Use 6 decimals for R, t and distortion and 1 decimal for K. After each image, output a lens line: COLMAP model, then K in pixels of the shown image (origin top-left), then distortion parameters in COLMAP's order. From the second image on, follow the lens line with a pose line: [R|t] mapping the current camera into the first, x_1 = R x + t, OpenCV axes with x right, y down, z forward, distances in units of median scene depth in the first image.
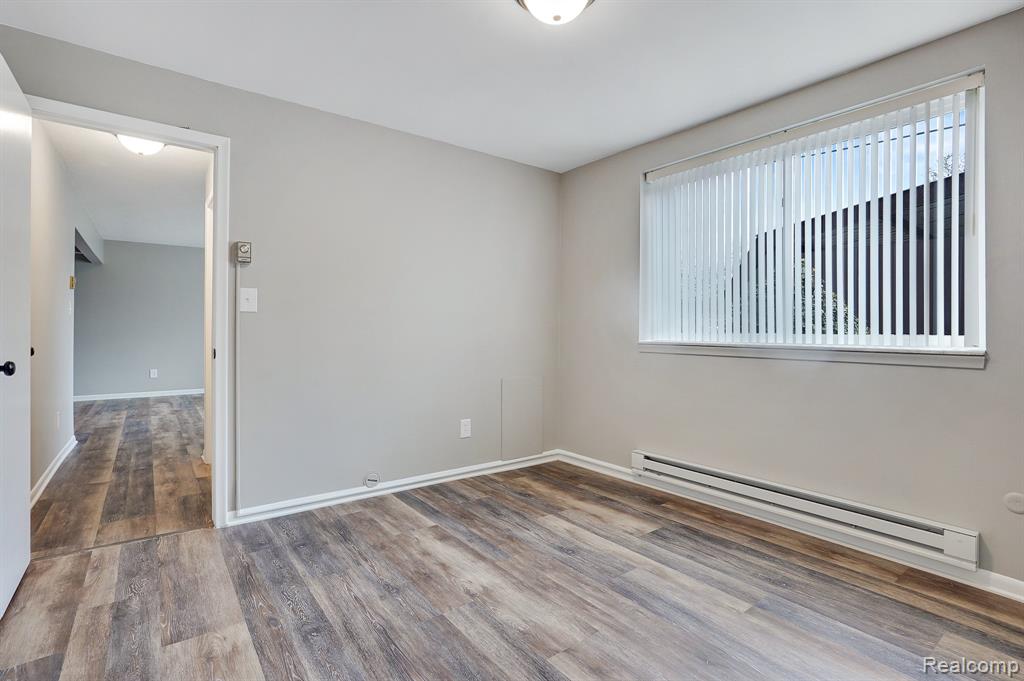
lens RADIAL K [[487.7, 0, 513.4], [0, 487.7, 336.0], [0, 0, 1]] dist [-0.034775, 0.012096]
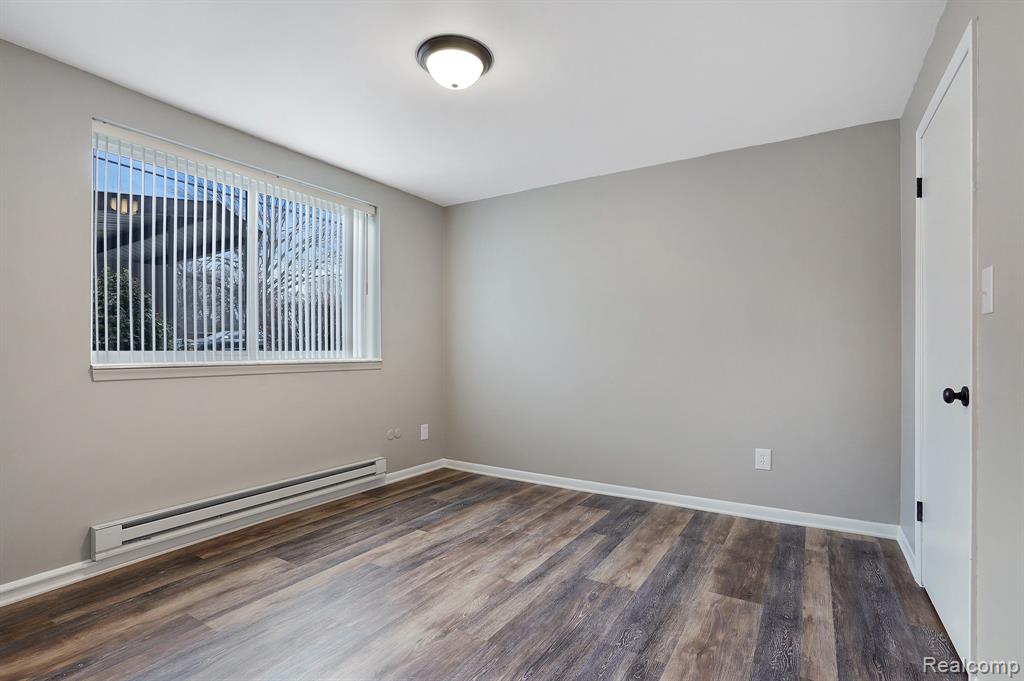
lens RADIAL K [[487.7, 0, 518.8], [0, 487.7, 344.2], [0, 0, 1]] dist [-0.034775, 0.012096]
pose [[-0.355453, 0.000923, 0.934694, -0.862550], [0.009403, 0.999952, 0.002588, -0.023331], [-0.934647, 0.009709, -0.355445, 1.016294]]
